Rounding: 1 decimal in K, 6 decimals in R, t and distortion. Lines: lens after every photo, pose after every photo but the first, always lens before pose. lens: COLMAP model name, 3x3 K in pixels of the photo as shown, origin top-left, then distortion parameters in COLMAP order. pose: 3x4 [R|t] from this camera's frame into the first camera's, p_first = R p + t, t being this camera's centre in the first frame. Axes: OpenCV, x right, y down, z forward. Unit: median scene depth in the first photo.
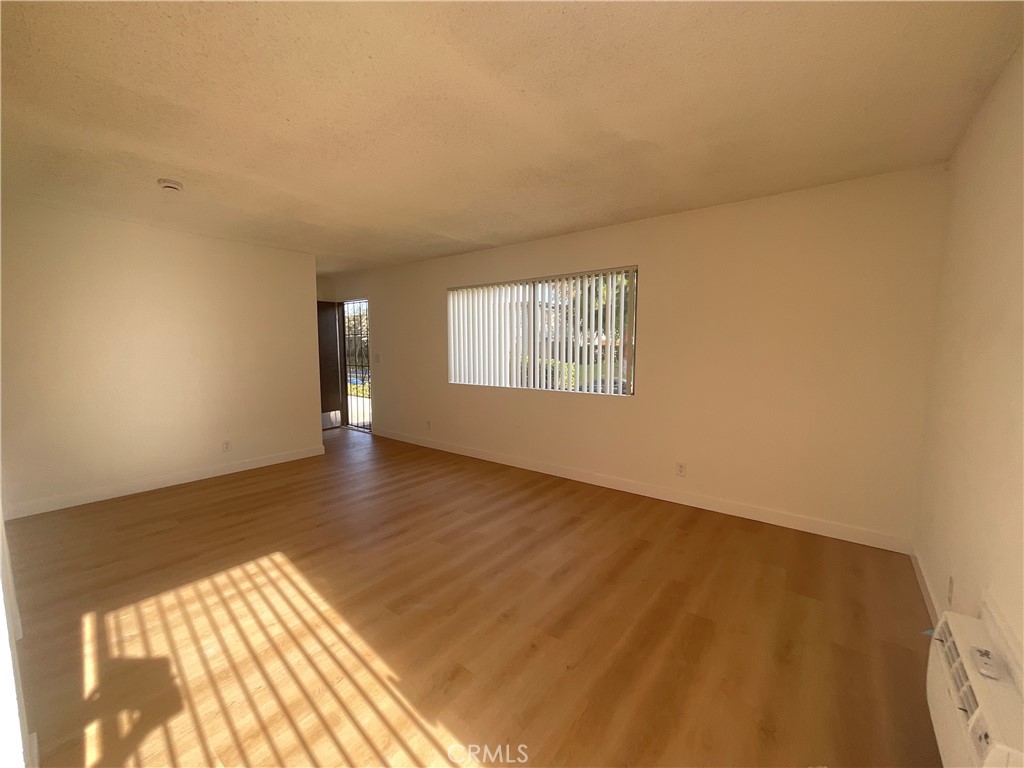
lens RADIAL K [[412.7, 0, 506.7], [0, 412.7, 381.8], [0, 0, 1]] dist [0.003355, -0.002957]
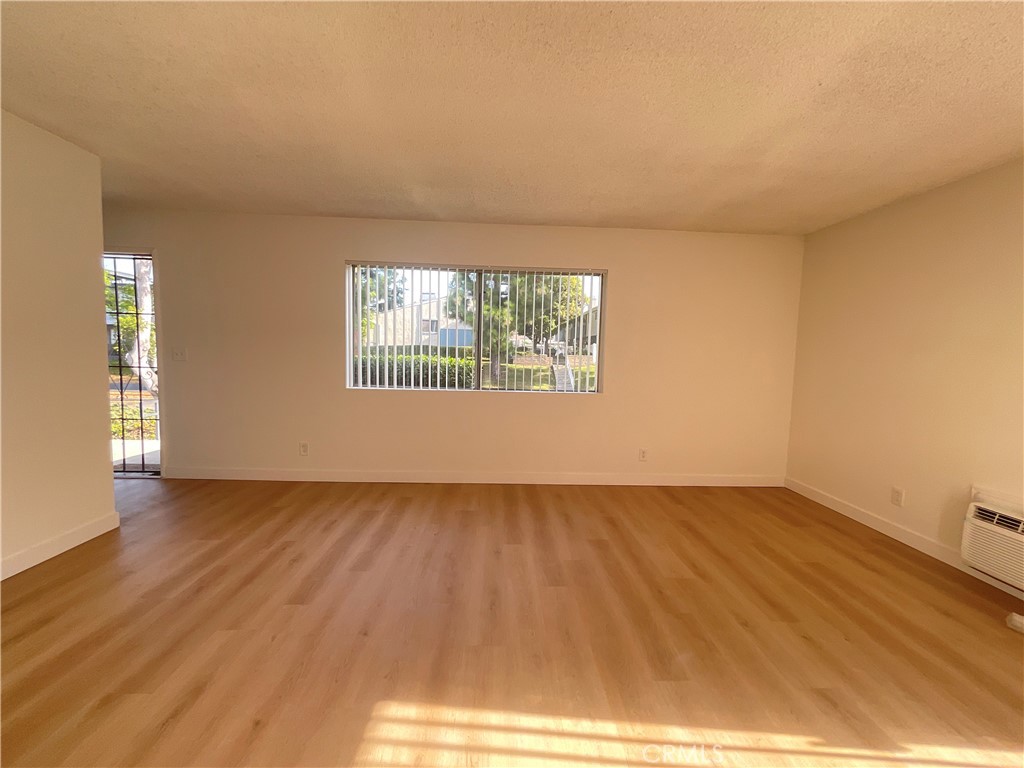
lens RADIAL K [[412.7, 0, 510.3], [0, 412.7, 385.4], [0, 0, 1]] dist [0.003355, -0.002957]
pose [[0.760786, -0.031270, 0.648249, -0.856390], [0.029632, 0.999471, 0.013435, -0.010392], [-0.648326, 0.008987, 0.761310, 0.527835]]
